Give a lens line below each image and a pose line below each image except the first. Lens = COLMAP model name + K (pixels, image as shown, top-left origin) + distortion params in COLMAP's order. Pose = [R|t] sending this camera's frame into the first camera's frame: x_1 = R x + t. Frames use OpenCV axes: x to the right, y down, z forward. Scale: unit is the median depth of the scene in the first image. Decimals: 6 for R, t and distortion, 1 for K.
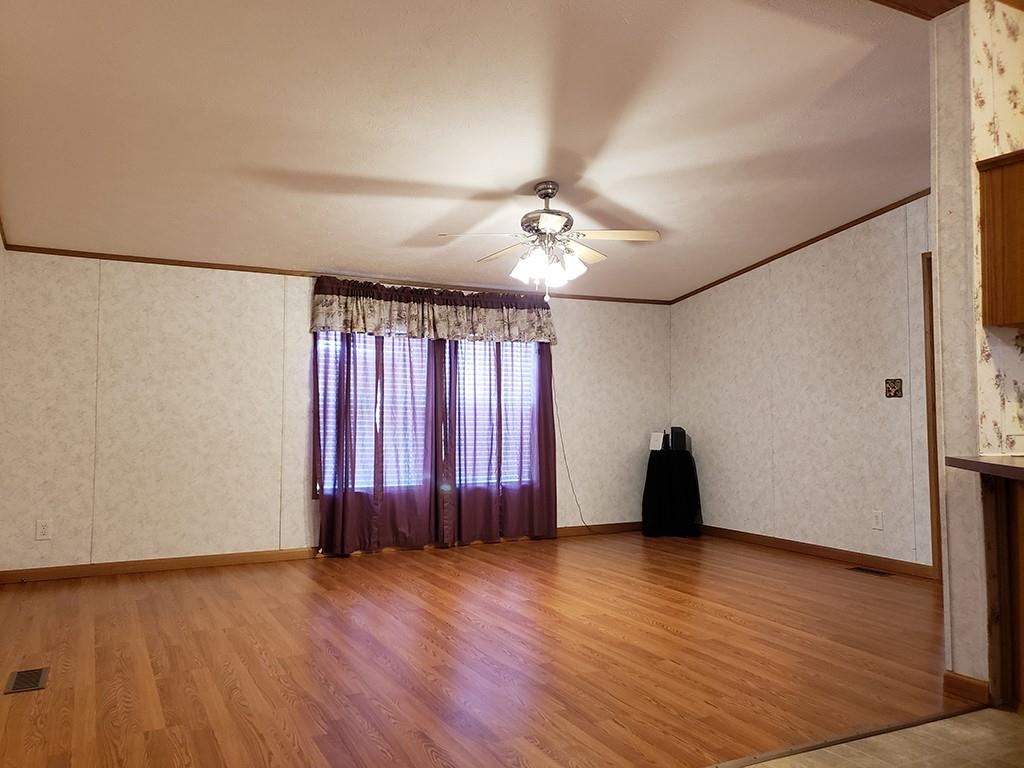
lens RADIAL K [[793.0, 0, 510.0], [0, 793.0, 382.2], [0, 0, 1]] dist [0.048598, -0.016872]
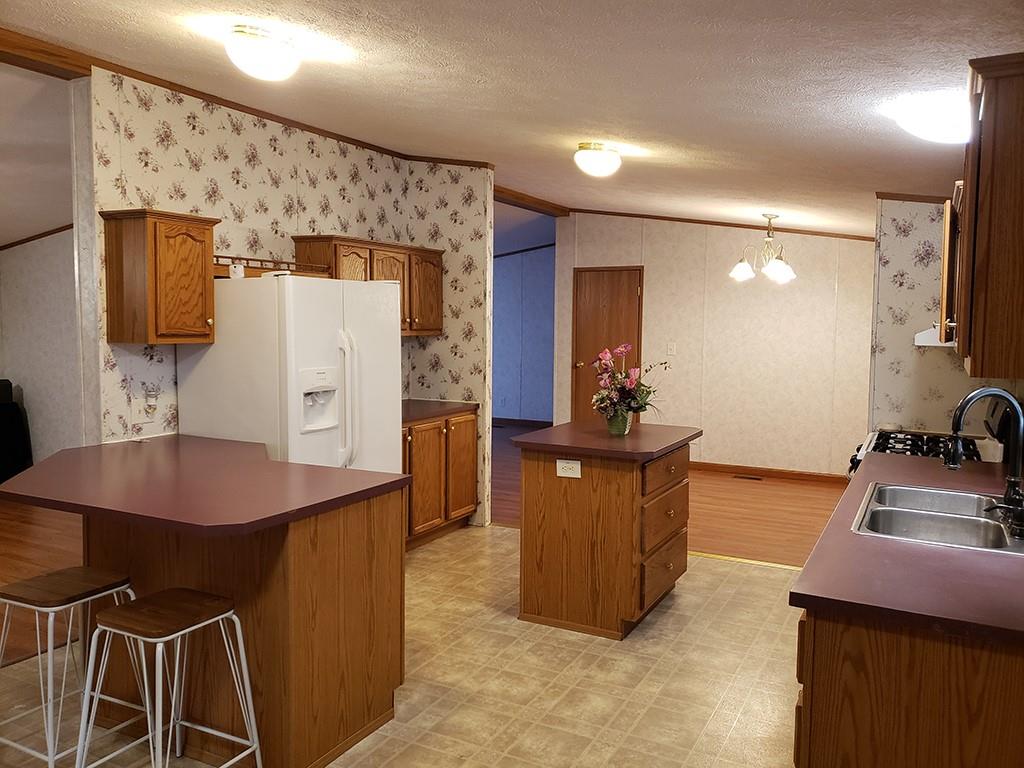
lens RADIAL K [[793.0, 0, 511.5], [0, 793.0, 382.2], [0, 0, 1]] dist [0.048598, -0.016872]
pose [[0.824267, -0.034804, 0.565131, 0.386880], [-0.033509, 0.993361, 0.110052, -0.166032], [-0.565209, -0.109649, 0.817628, -0.406956]]
